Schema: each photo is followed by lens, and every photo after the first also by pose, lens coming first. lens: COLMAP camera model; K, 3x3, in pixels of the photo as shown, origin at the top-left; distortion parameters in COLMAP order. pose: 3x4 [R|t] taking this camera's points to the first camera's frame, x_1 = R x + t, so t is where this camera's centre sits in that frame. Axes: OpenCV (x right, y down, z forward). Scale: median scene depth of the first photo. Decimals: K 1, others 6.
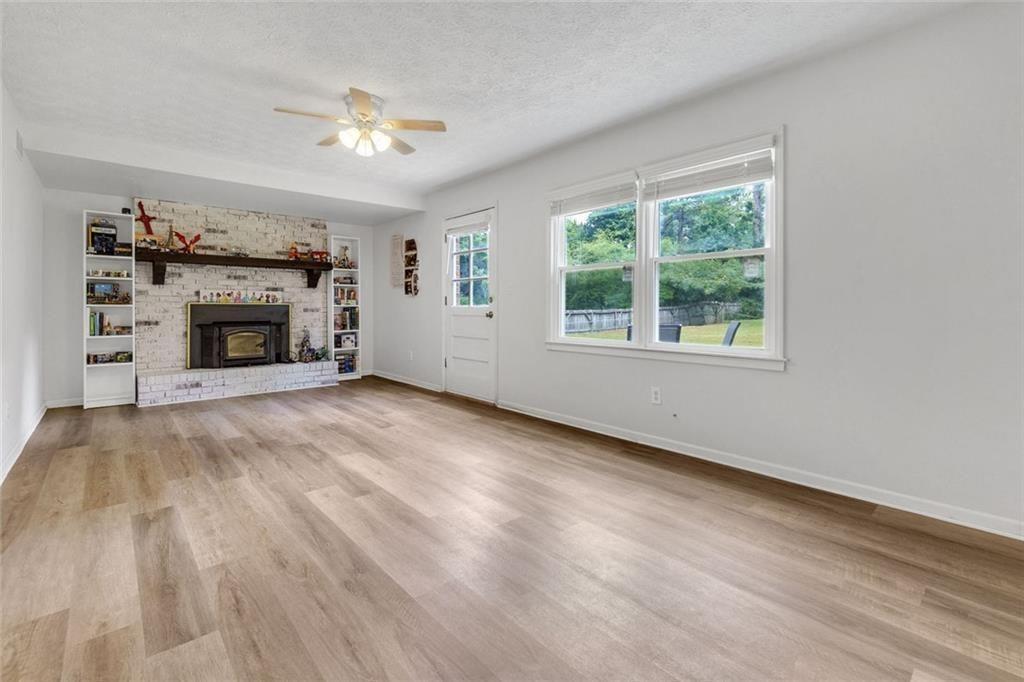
lens RADIAL K [[449.1, 0, 515.7], [0, 449.1, 319.6], [0, 0, 1]] dist [0.000263, 0.000252]
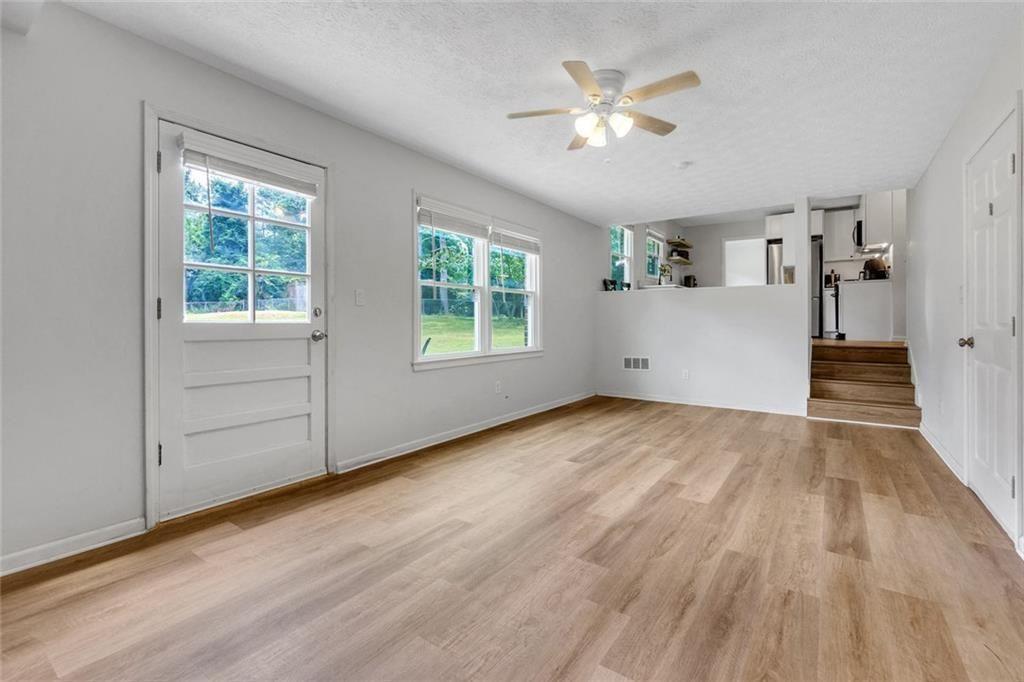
lens RADIAL K [[449.1, 0, 515.7], [0, 449.1, 319.6], [0, 0, 1]] dist [0.000263, 0.000252]
pose [[-0.218704, 0.007426, 0.975763, -0.631175], [0.024933, 0.999687, -0.002020, -0.020739], [-0.975473, 0.023887, -0.218821, 0.750704]]
